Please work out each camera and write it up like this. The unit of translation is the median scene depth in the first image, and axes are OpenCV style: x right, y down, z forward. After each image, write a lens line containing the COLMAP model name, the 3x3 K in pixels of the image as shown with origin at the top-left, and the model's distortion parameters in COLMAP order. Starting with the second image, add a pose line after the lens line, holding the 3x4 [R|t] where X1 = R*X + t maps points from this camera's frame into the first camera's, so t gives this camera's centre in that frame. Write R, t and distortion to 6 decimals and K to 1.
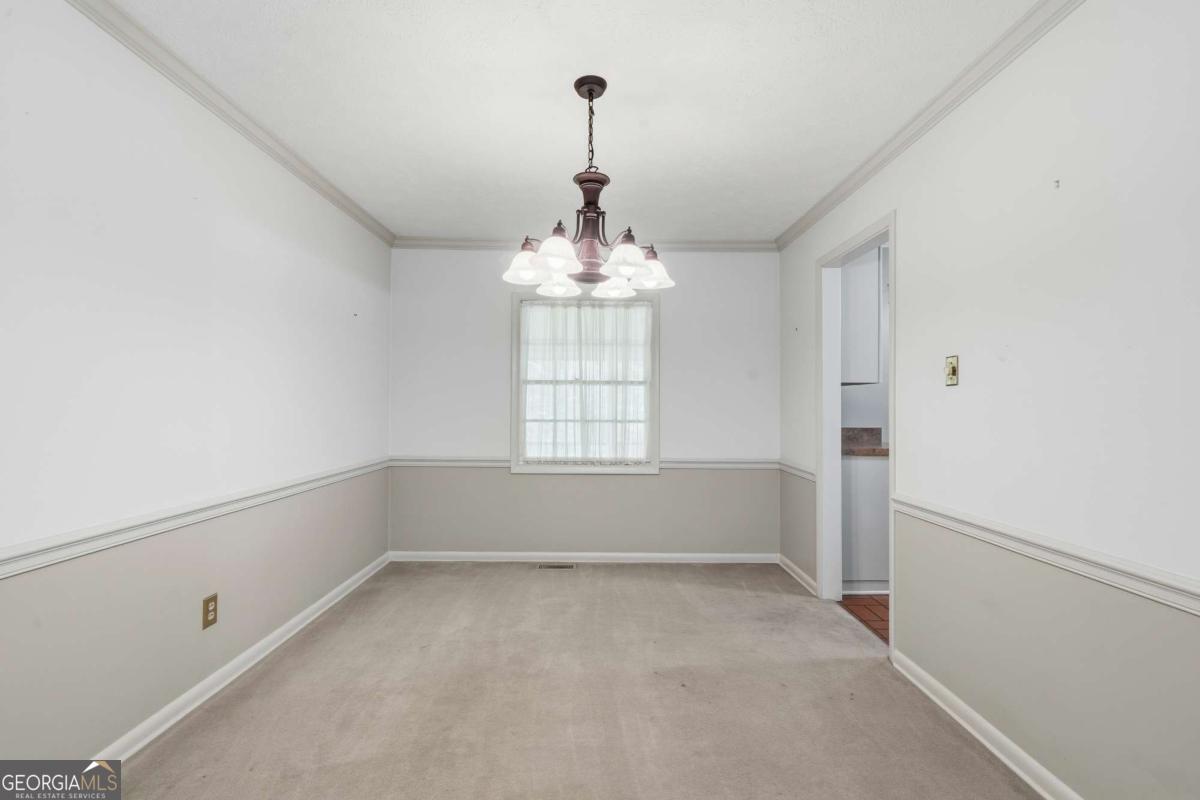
lens RADIAL K [[542.3, 0, 598.6], [0, 542.3, 405.2], [0, 0, 1]] dist [0.000326, 0.000187]
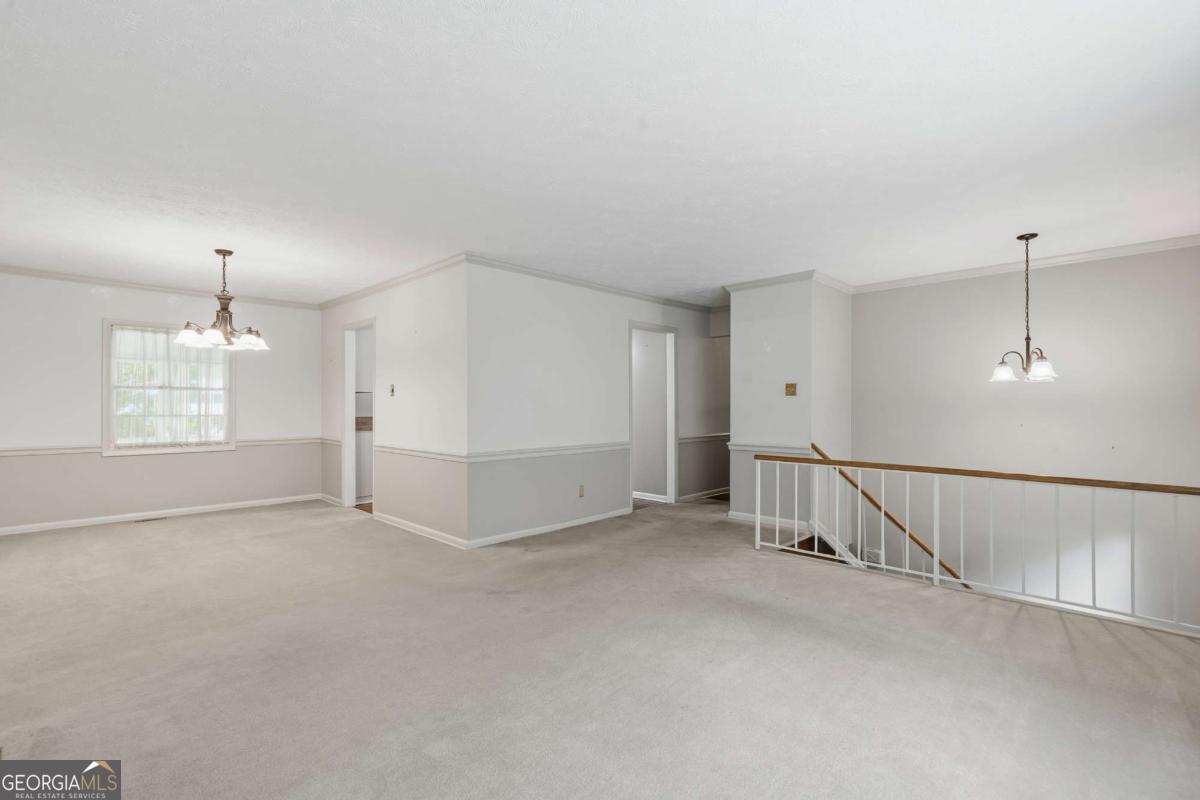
lens RADIAL K [[542.3, 0, 597.5], [0, 542.3, 405.8], [0, 0, 1]] dist [0.000326, 0.000187]
pose [[0.701674, -0.001649, 0.712497, -0.280327], [-0.000836, 0.999995, 0.003138, -0.002098], [-0.712498, -0.002798, 0.701669, -0.845655]]
